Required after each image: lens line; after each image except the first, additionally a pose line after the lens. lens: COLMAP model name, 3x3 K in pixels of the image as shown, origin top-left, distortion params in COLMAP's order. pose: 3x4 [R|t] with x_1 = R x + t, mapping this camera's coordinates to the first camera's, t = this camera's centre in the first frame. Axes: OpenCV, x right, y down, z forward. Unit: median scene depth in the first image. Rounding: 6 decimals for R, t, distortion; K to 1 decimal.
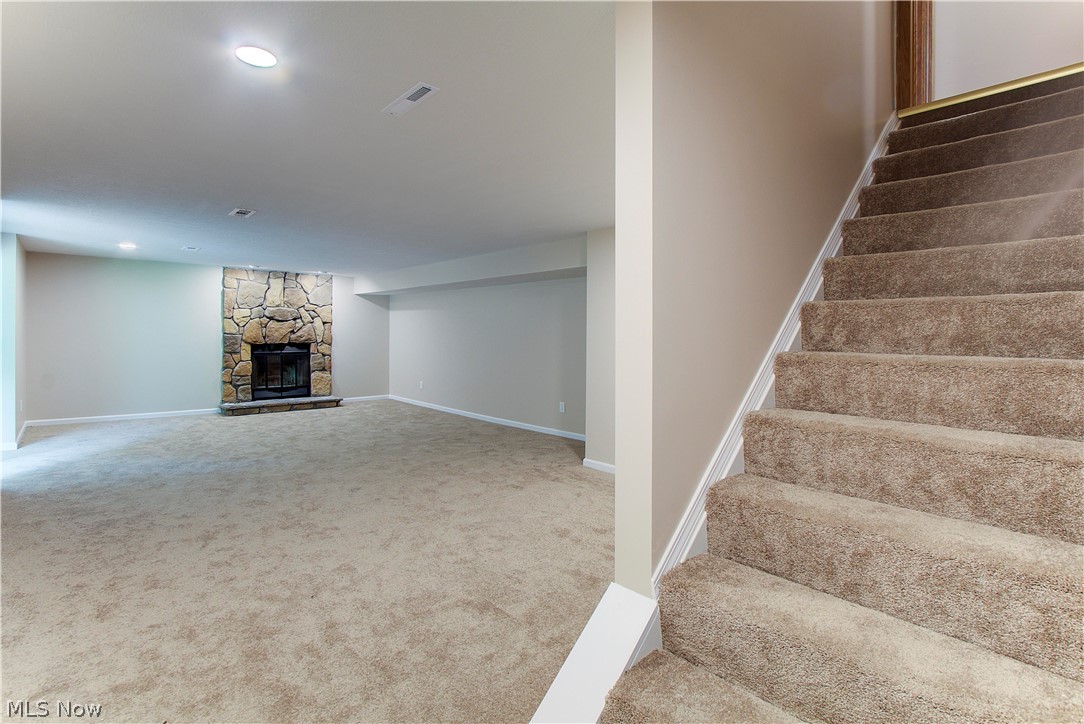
lens RADIAL K [[484.4, 0, 542.0], [0, 484.4, 362.0], [0, 0, 1]] dist [-0.011675, -0.000137]
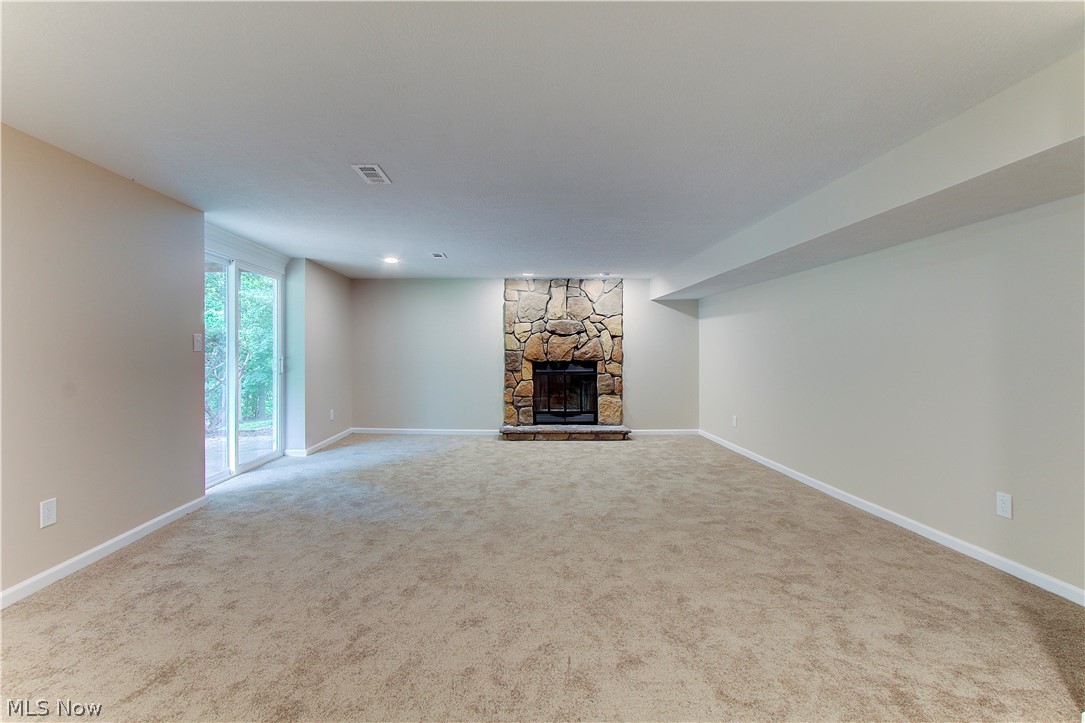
lens RADIAL K [[484.9, 0, 542.5], [0, 484.9, 361.5], [0, 0, 1]] dist [-0.011675, -0.000137]
pose [[0.737463, 0.001070, -0.675387, 0.022371], [-0.031516, 0.998964, -0.032830, -0.008156], [0.674652, 0.045496, 0.736732, 0.336918]]
